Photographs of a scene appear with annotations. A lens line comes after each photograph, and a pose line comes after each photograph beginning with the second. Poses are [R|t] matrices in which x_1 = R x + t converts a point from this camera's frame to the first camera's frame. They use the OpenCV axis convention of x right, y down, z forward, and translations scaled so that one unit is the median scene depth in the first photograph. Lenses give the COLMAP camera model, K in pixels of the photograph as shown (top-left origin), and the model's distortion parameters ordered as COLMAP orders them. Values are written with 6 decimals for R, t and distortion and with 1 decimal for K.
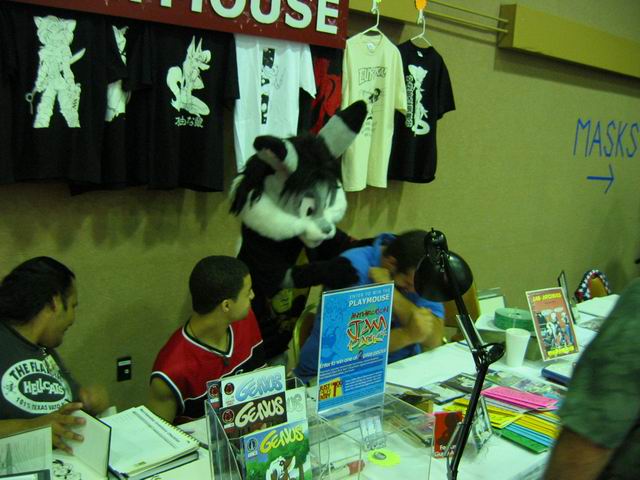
lens RADIAL K [[626.8, 0, 319.7], [0, 626.8, 259.9], [0, 0, 1]] dist [-0.039676, 0.002859]
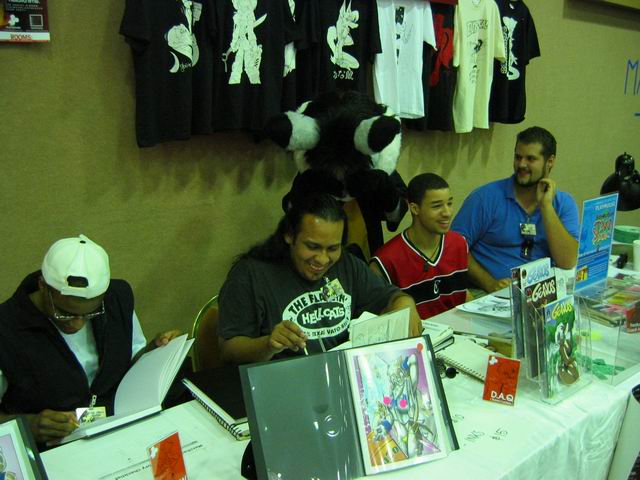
lens RADIAL K [[652.0, 0, 320.0], [0, 652.0, 240.0], [0, 0, 1]] dist [-0.017079, 0.004070]
pose [[0.996794, -0.051442, 0.061277, -0.337275], [0.049163, 0.998062, 0.038140, 0.029884], [-0.063120, -0.035005, 0.997392, -0.183919]]
